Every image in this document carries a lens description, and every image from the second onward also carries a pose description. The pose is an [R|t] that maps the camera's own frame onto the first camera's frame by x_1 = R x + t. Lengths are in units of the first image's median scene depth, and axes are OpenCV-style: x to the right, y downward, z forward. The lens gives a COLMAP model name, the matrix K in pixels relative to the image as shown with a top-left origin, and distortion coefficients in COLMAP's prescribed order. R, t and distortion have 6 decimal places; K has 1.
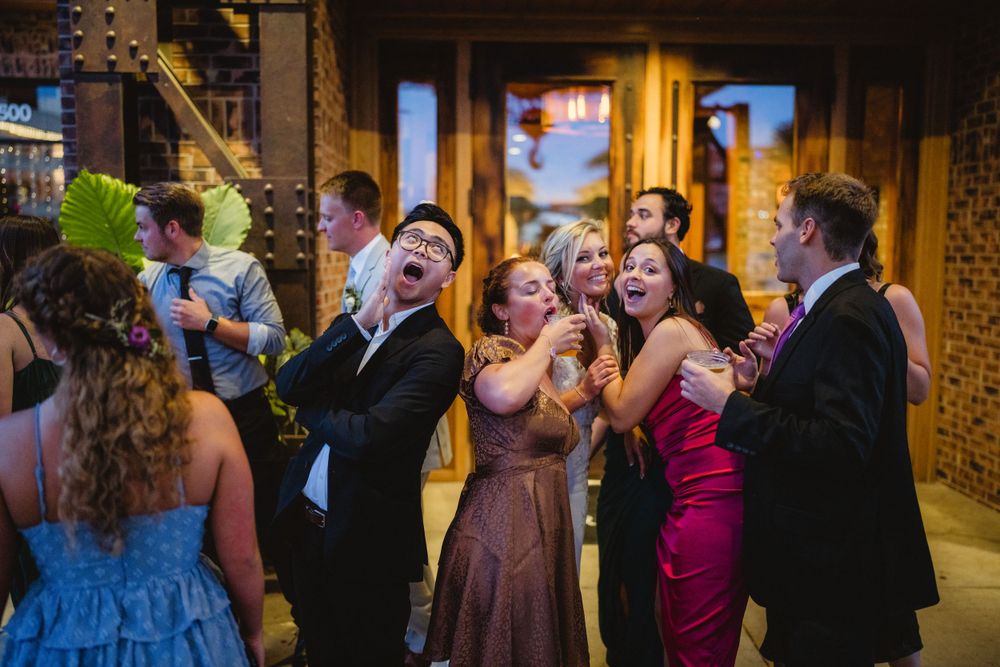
lens RADIAL K [[976.7, 0, 500.2], [0, 976.7, 337.2], [0, 0, 1]] dist [0.046300, 0.000000]
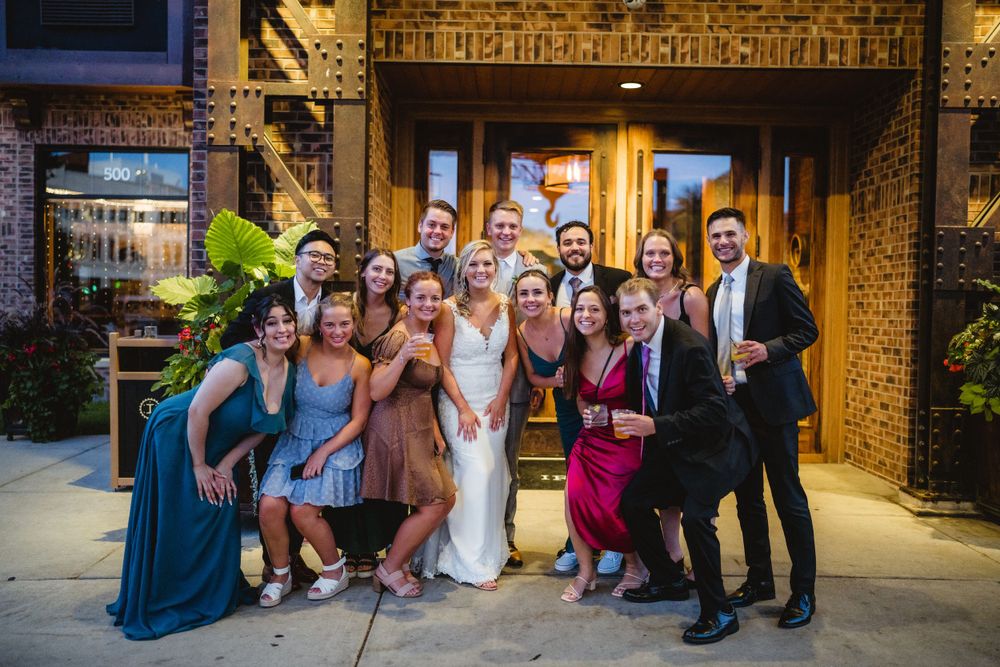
lens RADIAL K [[976.7, 0, 499.5], [0, 976.7, 333.1], [0, 0, 1]] dist [0.046300, 0.000000]
pose [[0.999470, 0.010561, -0.030808, 0.036708], [-0.012626, 0.997631, -0.067628, 0.077900], [0.030020, 0.067981, 0.997235, -0.319006]]
